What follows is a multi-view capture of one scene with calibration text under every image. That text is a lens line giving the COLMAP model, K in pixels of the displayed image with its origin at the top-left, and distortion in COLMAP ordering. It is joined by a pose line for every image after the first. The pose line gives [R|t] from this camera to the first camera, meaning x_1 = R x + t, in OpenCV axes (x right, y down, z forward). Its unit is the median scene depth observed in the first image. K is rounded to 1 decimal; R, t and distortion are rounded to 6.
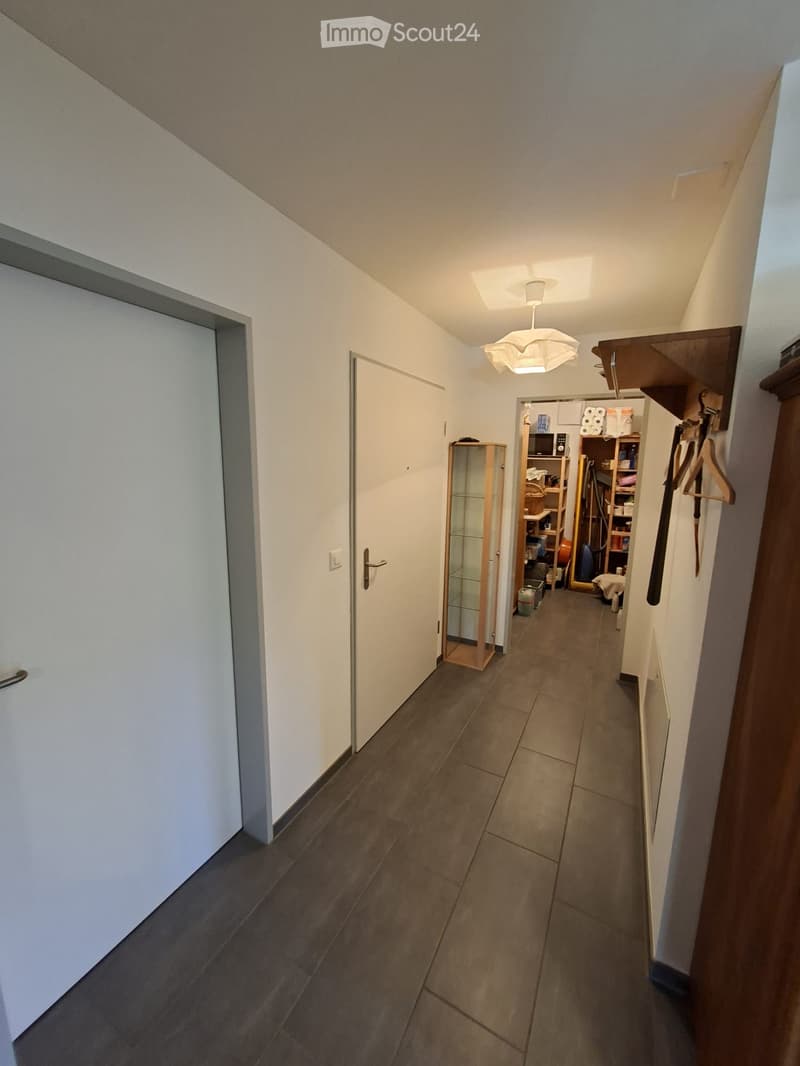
lens RADIAL K [[423.9, 0, 403.2], [0, 423.9, 527.3], [0, 0, 1]] dist [-0.013647, 0.008052]
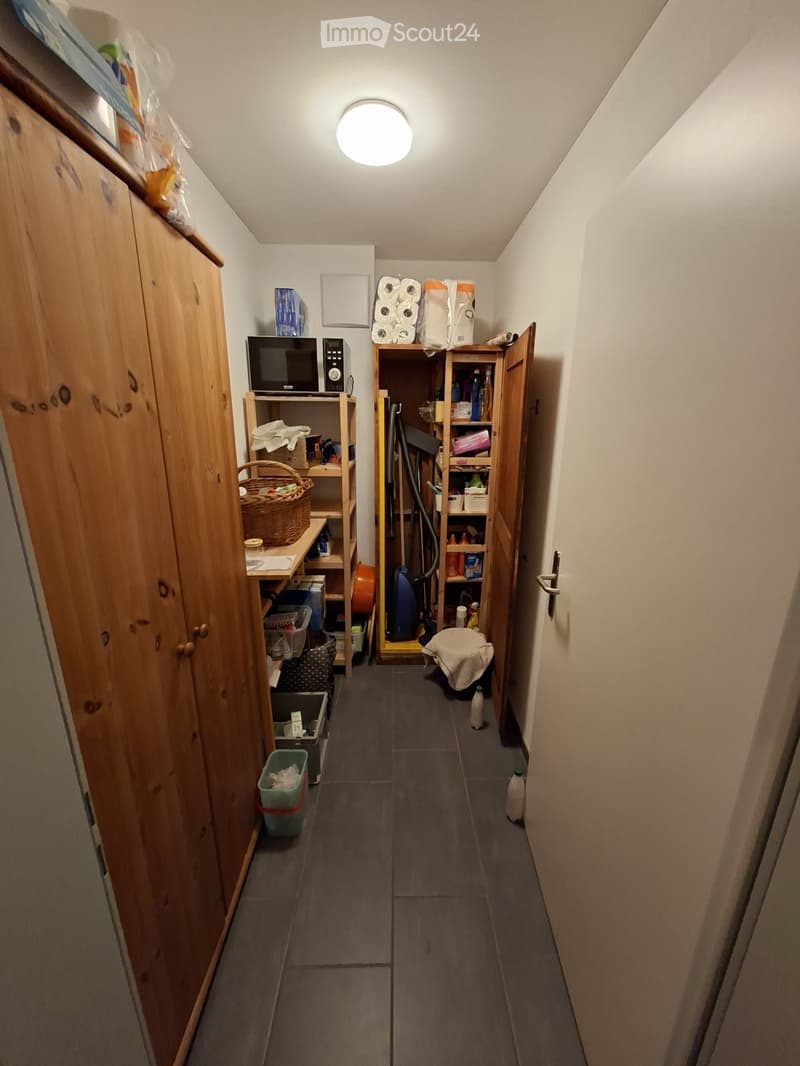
lens RADIAL K [[423.9, 0, 403.2], [0, 423.9, 527.3], [0, 0, 1]] dist [-0.013647, 0.008052]
pose [[0.879141, -0.132166, 0.457868, 0.214352], [0.081136, 0.988257, 0.129478, -0.081462], [-0.469604, -0.076680, 0.879541, 0.570963]]
